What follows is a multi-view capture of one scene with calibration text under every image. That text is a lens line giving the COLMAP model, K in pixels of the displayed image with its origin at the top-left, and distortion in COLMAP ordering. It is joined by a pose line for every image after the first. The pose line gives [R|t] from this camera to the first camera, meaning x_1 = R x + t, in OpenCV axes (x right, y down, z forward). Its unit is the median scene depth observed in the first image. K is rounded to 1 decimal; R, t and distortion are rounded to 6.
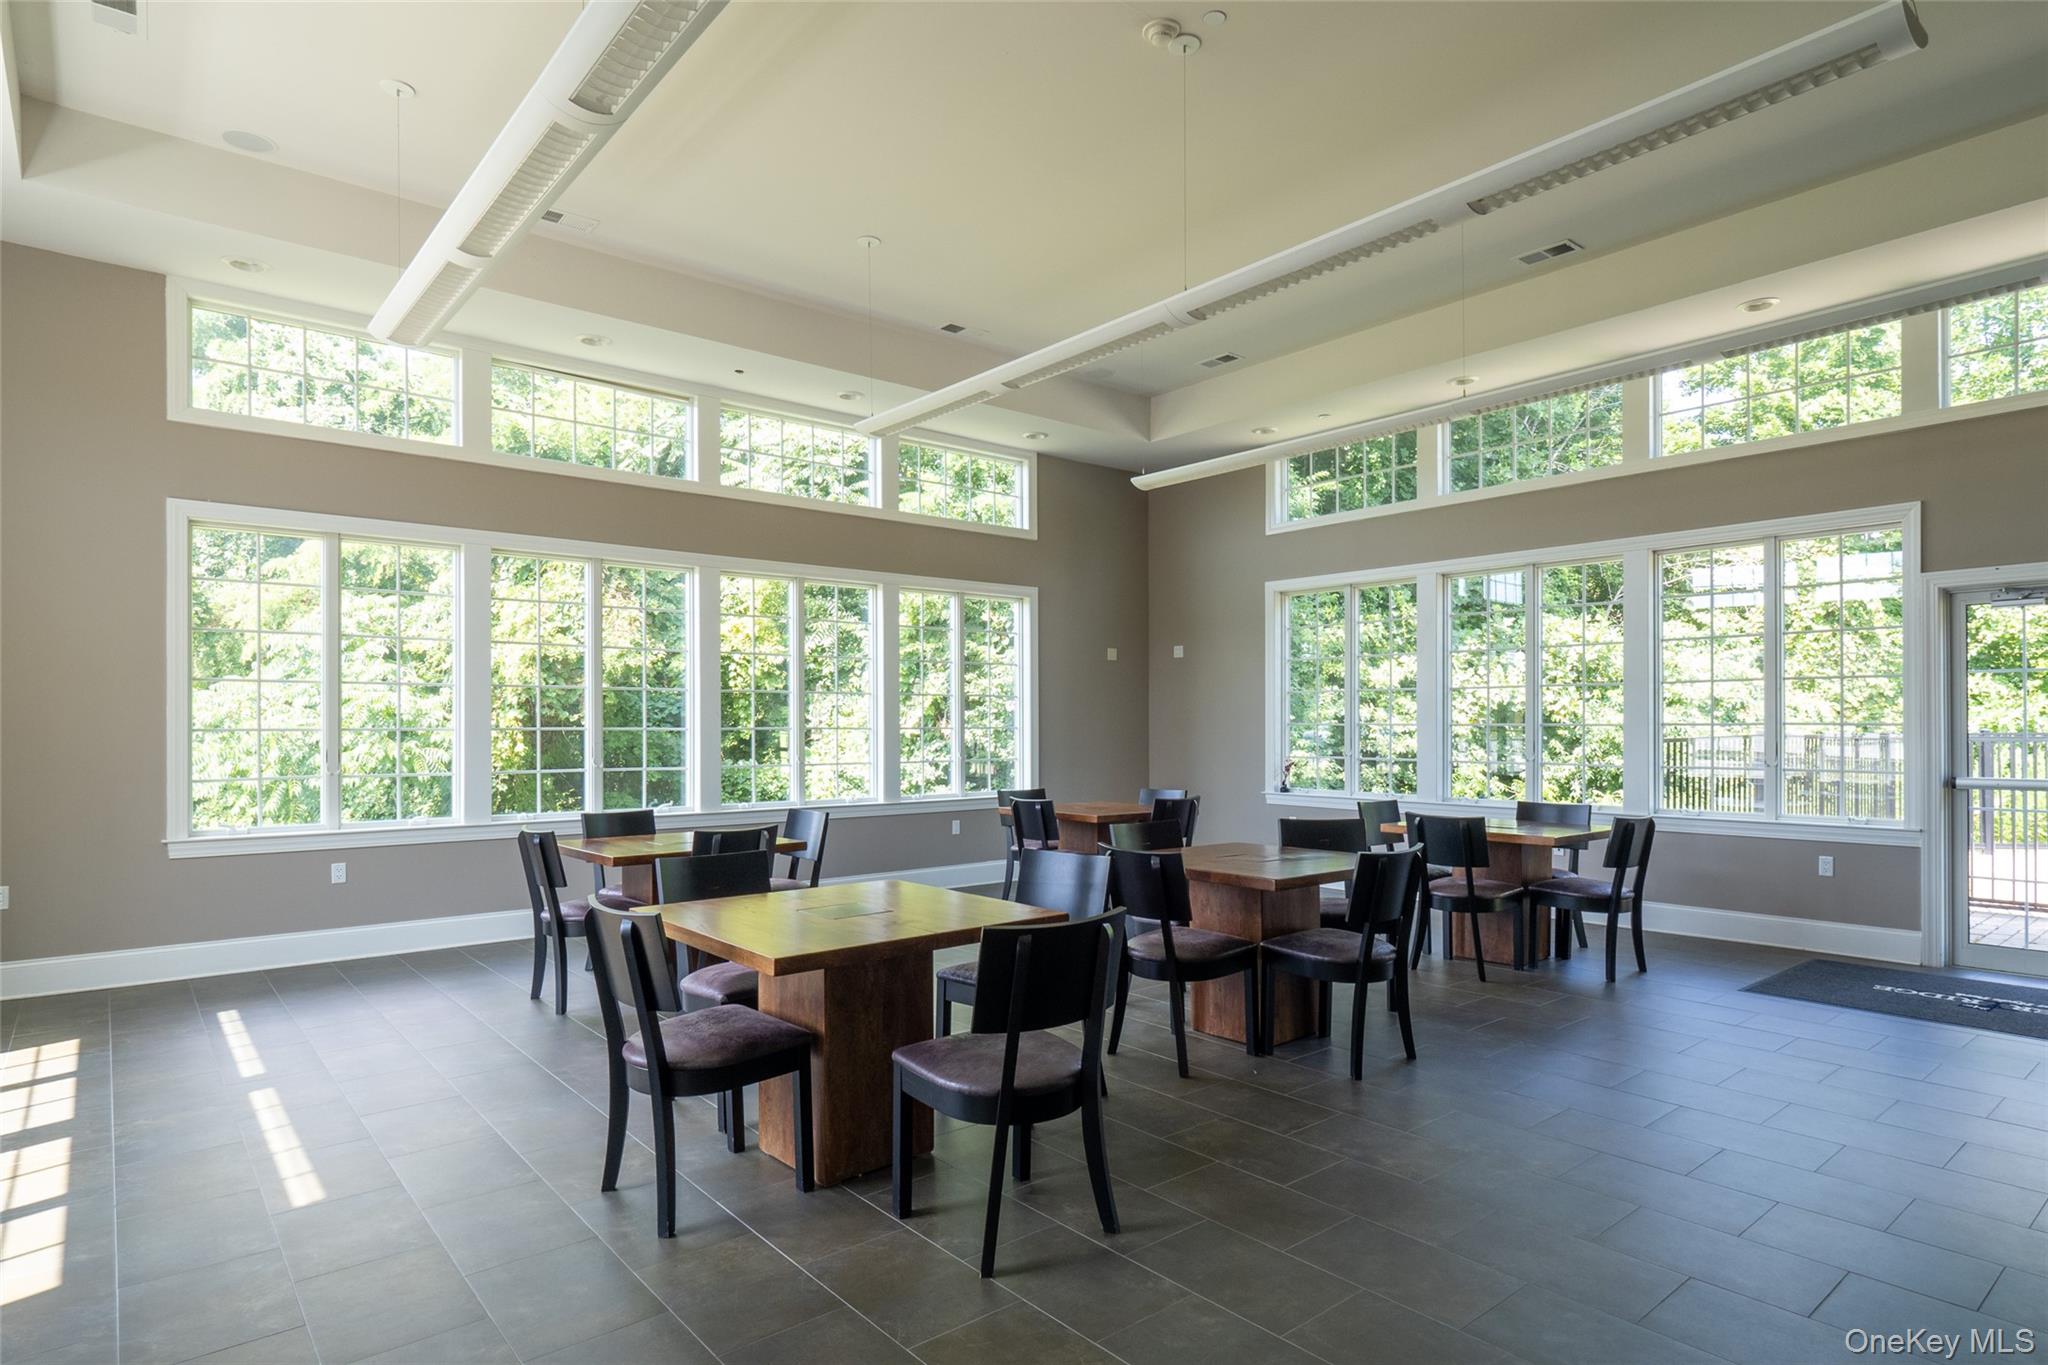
lens RADIAL K [[1106.4, 0, 1020.1], [0, 1106.4, 720.4], [0, 0, 1]] dist [0.000407, -0.000004]
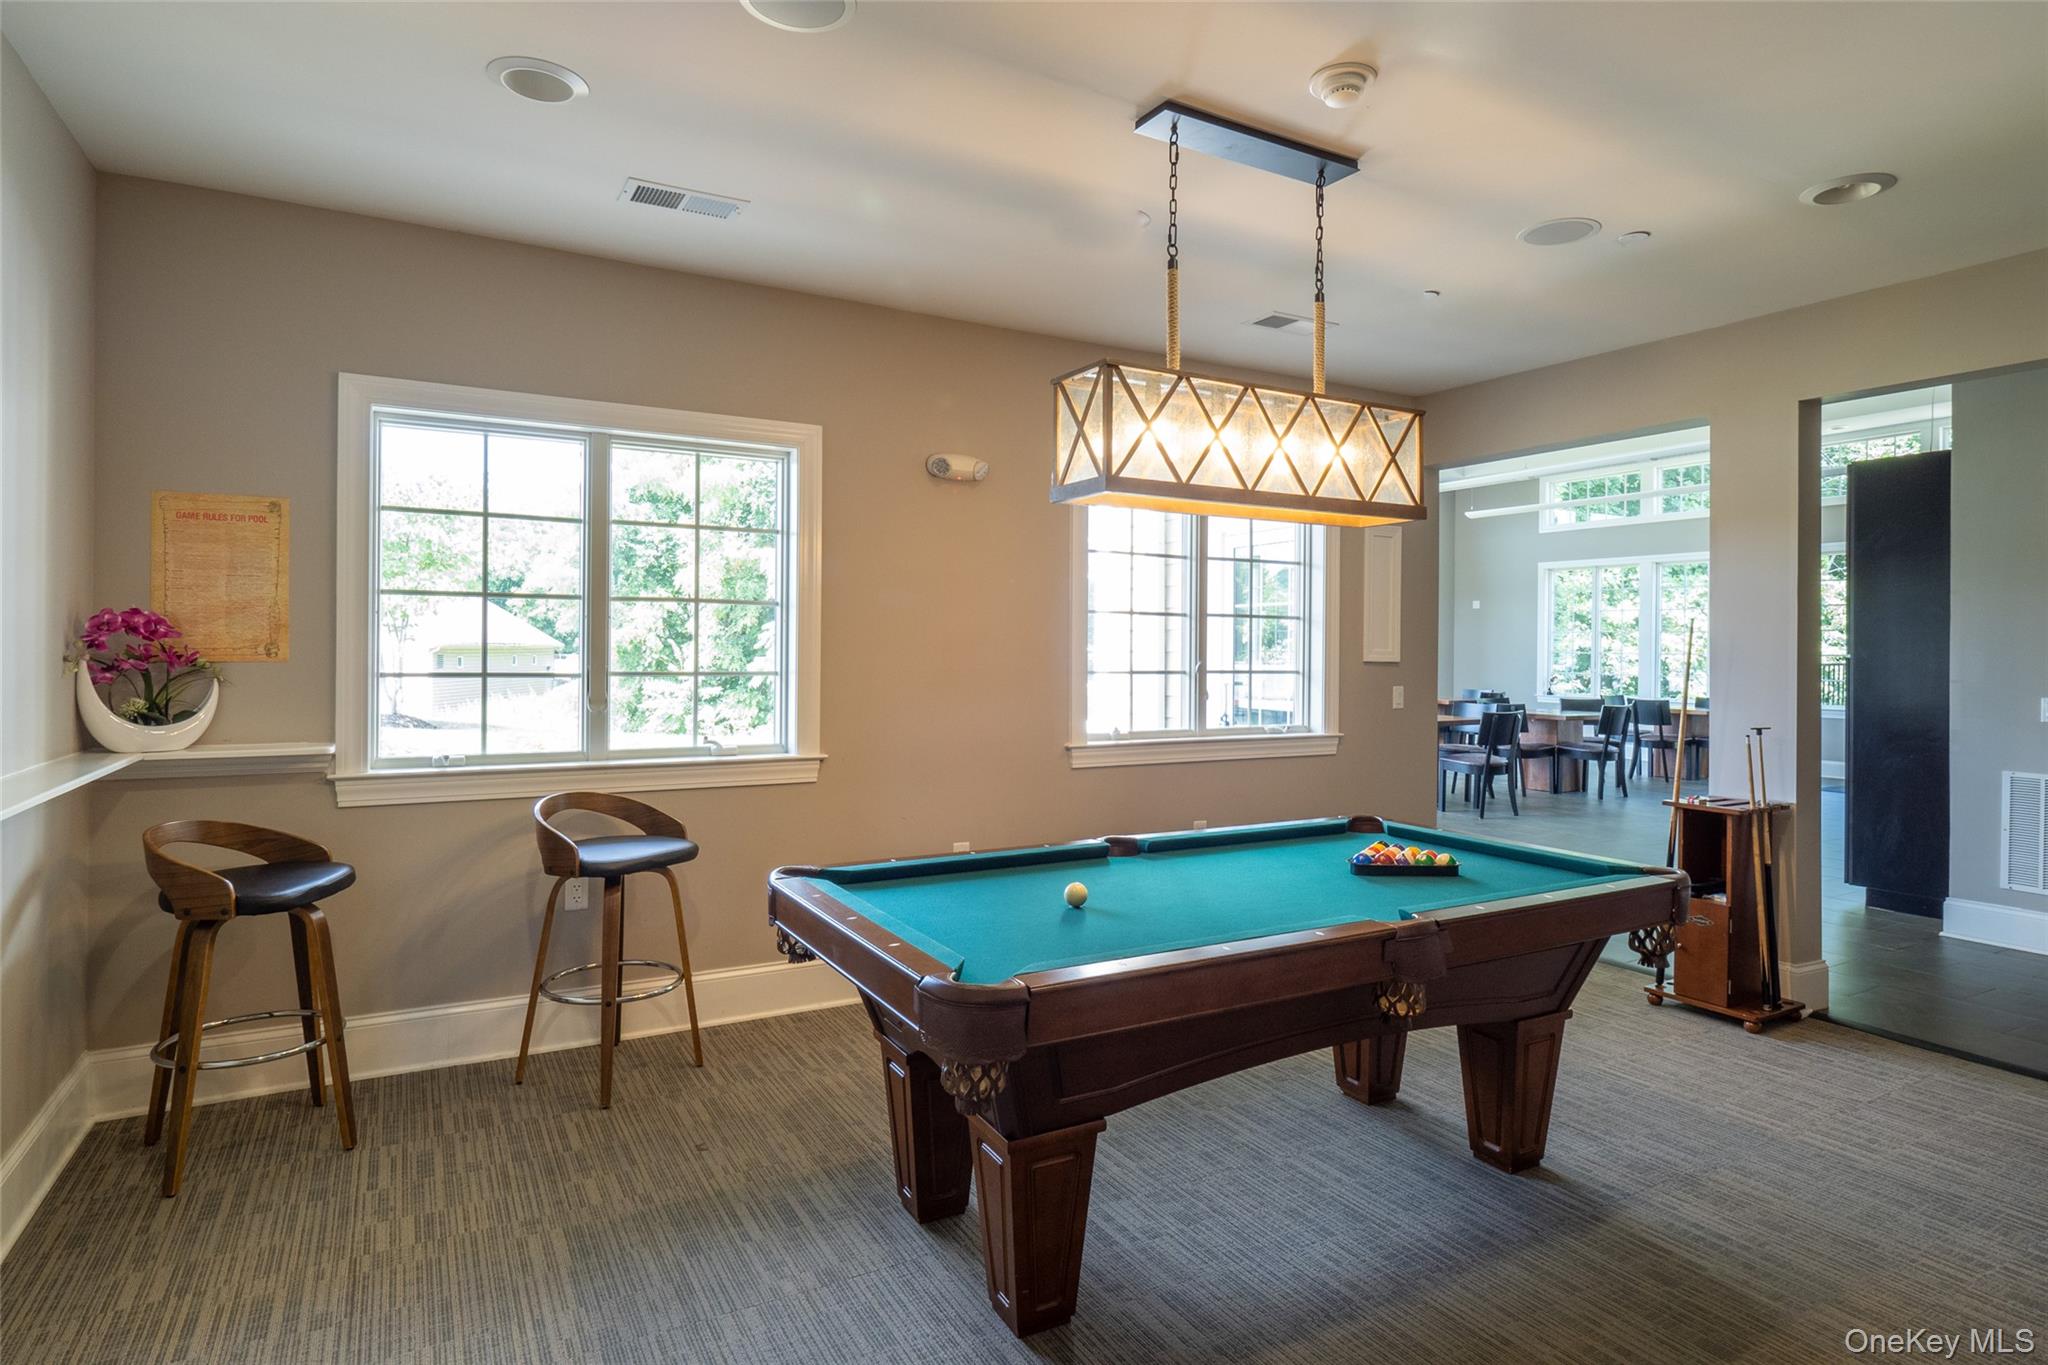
lens RADIAL K [[1108.1, 0, 1032.3], [0, 1108.1, 644.9], [0, 0, 1]] dist [-0.003393, -0.000401]
pose [[0.984882, 0.007963, -0.173046, -0.335686], [-0.008083, 0.999967, 0.000010, -0.000890], [0.173040, 0.001389, 0.984914, -1.066386]]
